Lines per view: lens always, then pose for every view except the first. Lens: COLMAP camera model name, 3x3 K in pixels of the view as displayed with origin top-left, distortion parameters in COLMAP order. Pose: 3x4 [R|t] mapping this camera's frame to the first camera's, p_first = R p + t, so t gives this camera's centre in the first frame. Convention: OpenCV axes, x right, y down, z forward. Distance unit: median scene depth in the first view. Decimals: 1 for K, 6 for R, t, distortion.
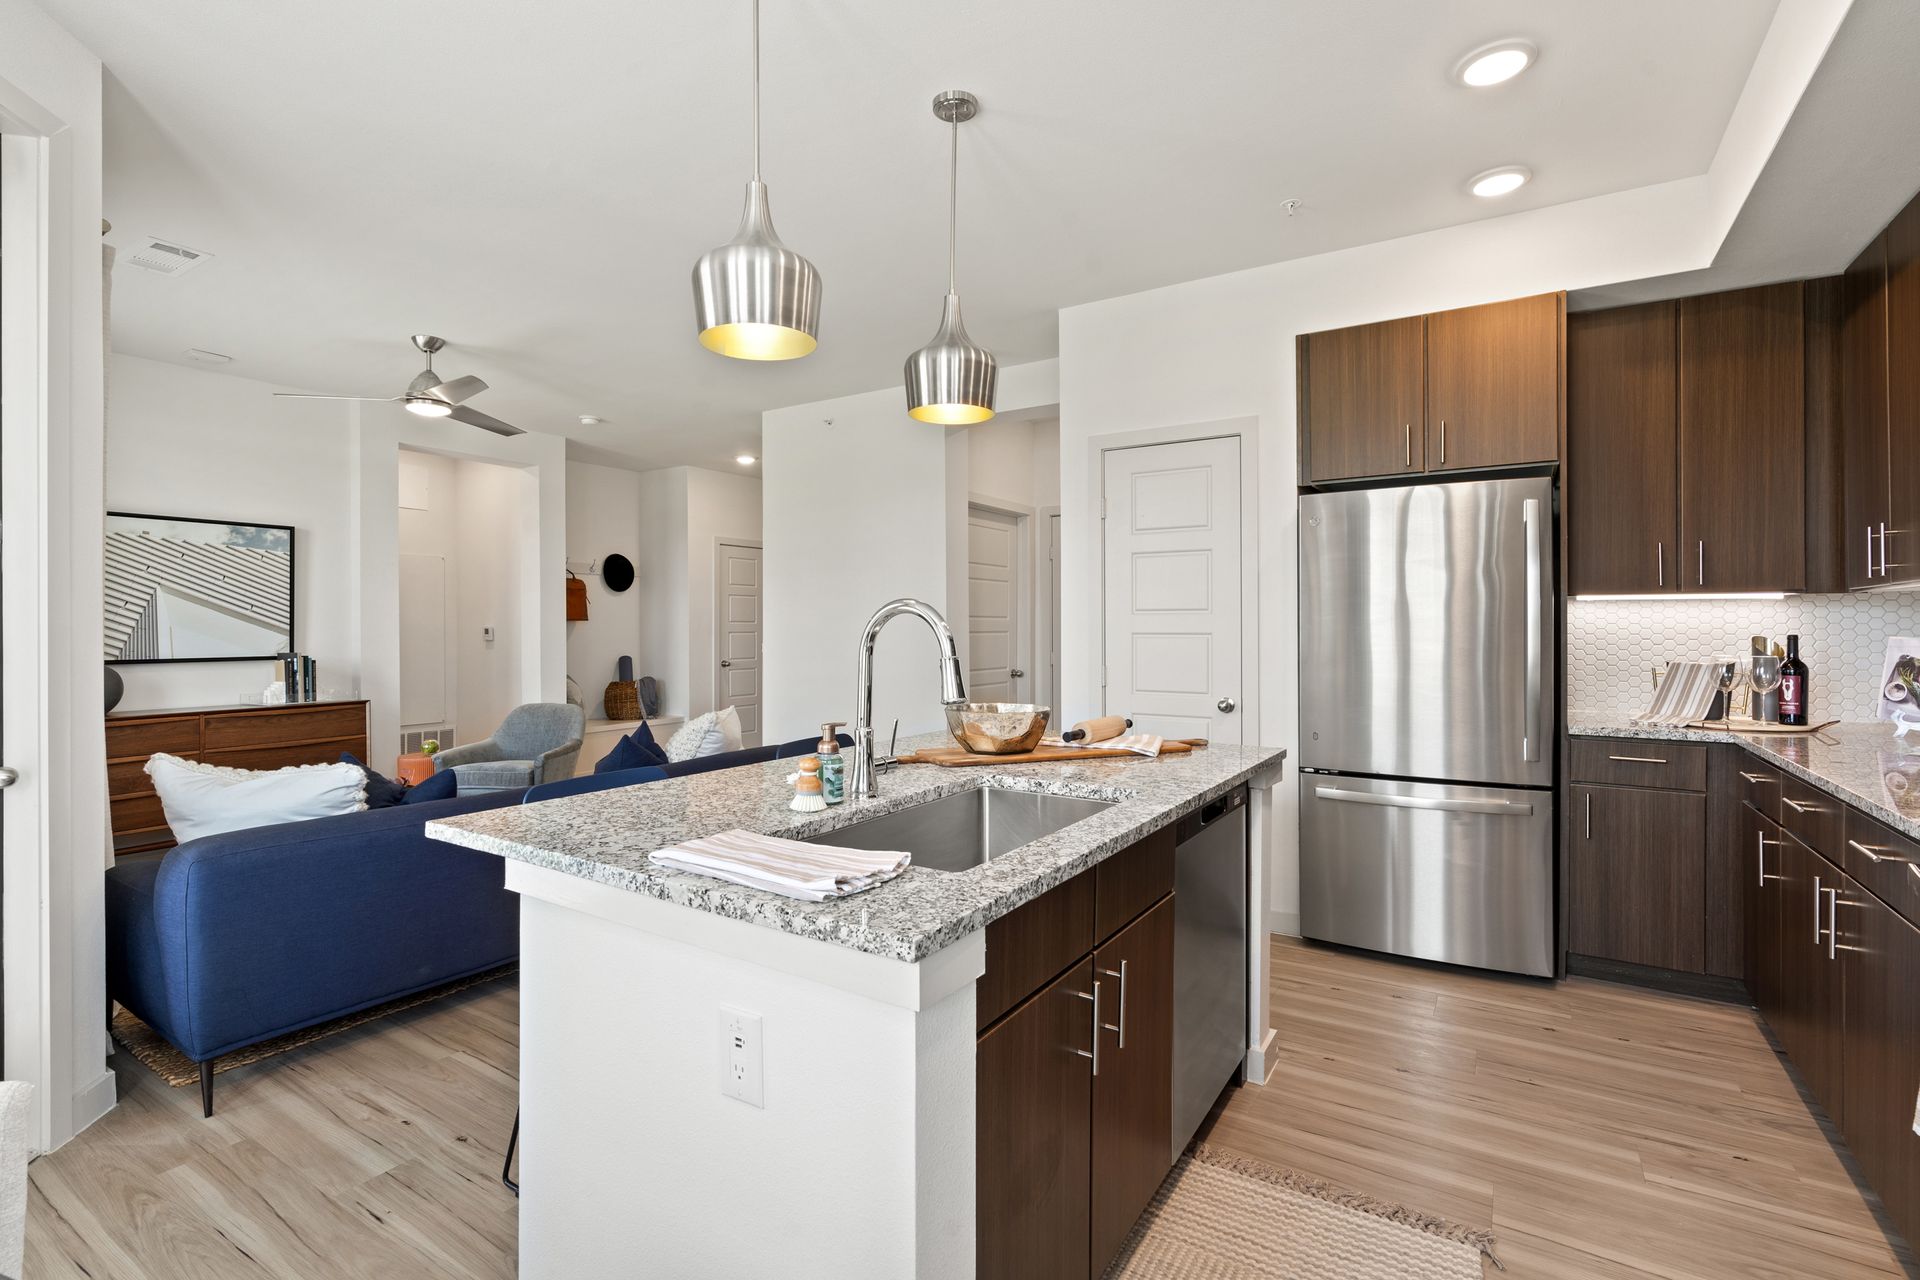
lens RADIAL K [[896.2, 0, 961.3], [0, 896.2, 628.7], [0, 0, 1]] dist [-0.001923, -0.000153]
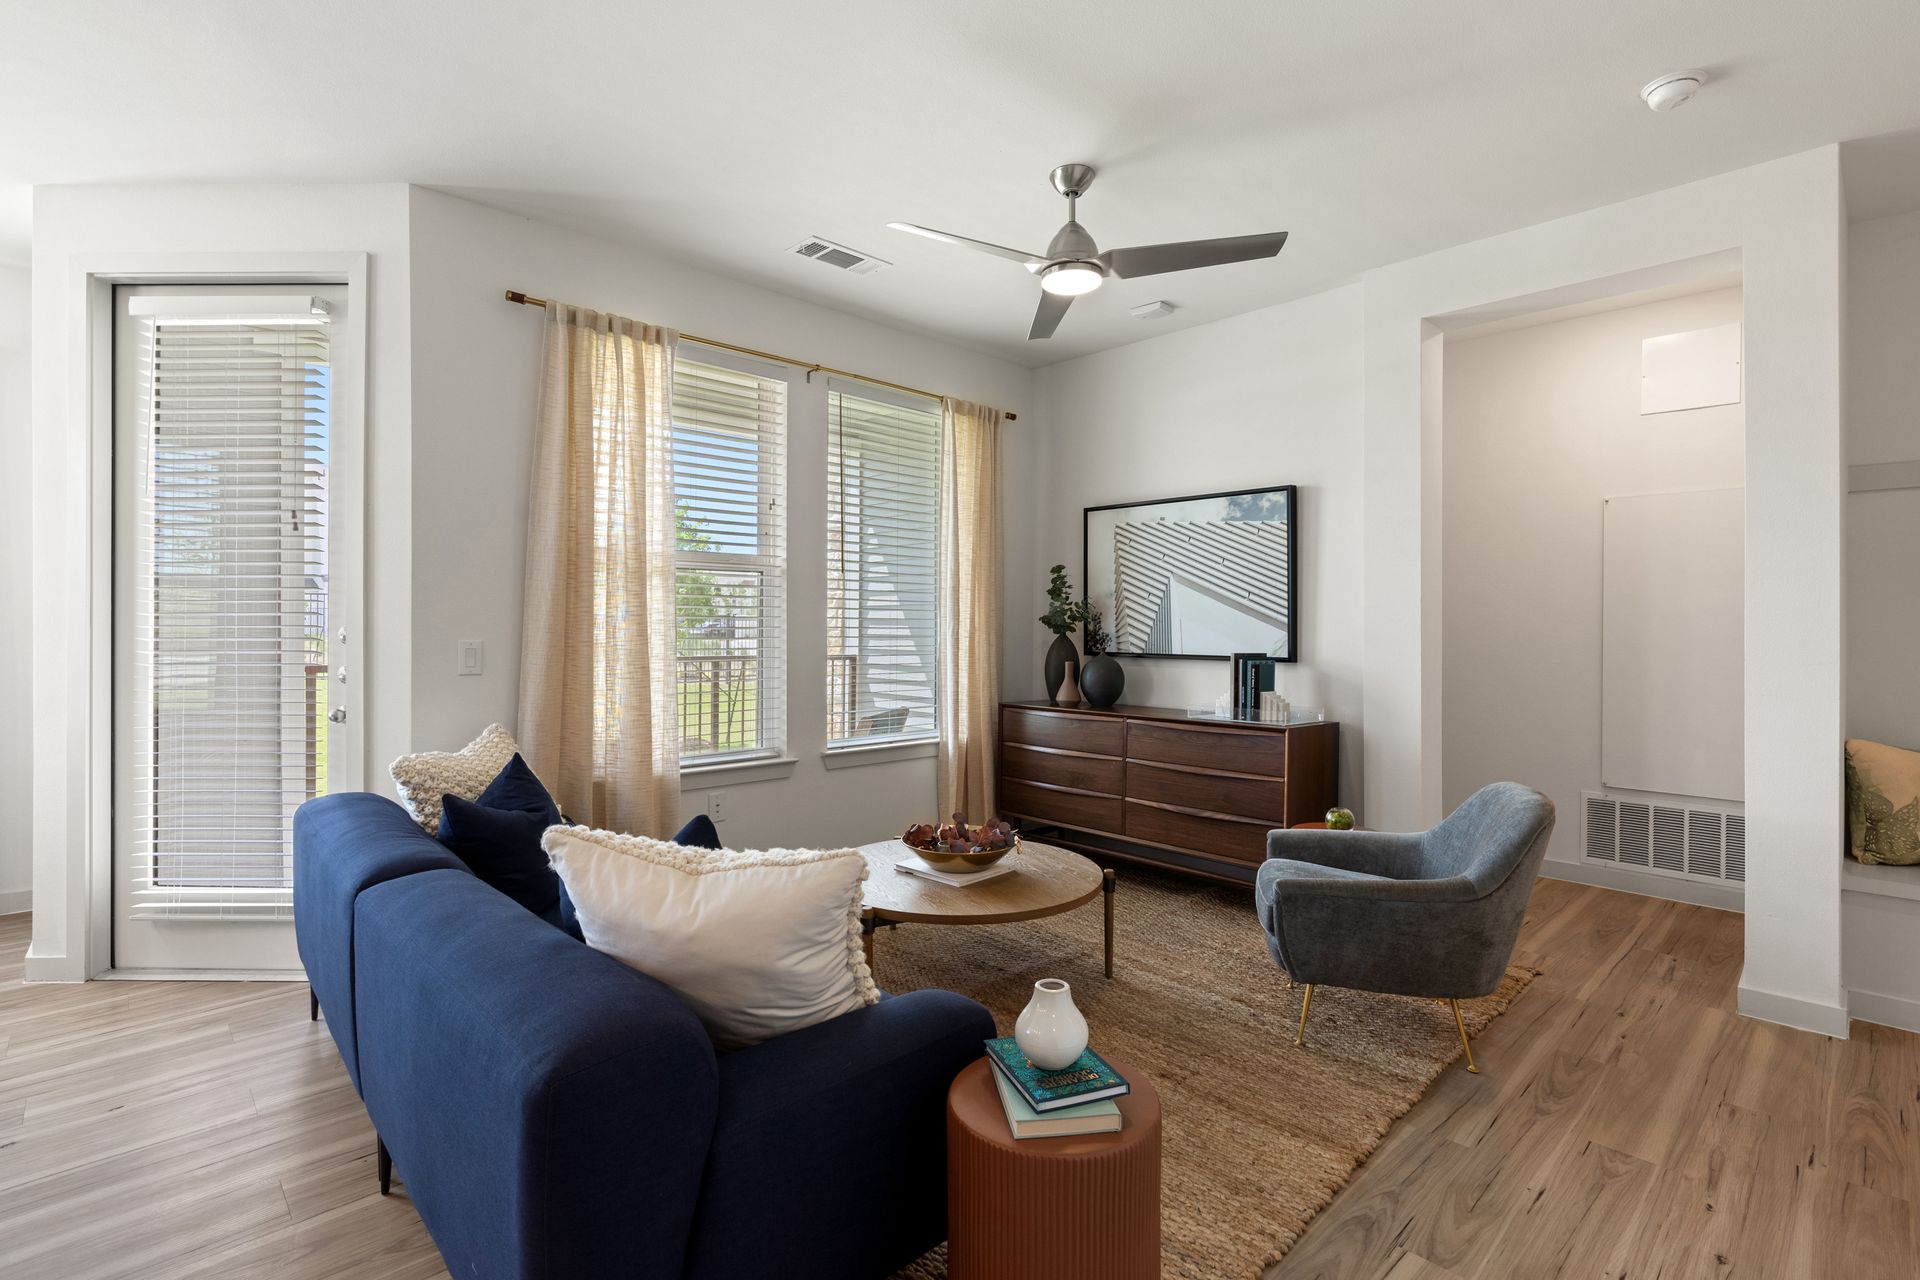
lens RADIAL K [[896.2, 0, 961.8], [0, 896.2, 626.6], [0, 0, 1]] dist [-0.001923, -0.000153]
pose [[-0.222665, 0.008449, -0.974858, 0.049420], [-0.002830, 0.999953, 0.009313, -0.002484], [0.974891, 0.004833, -0.222630, 0.991417]]
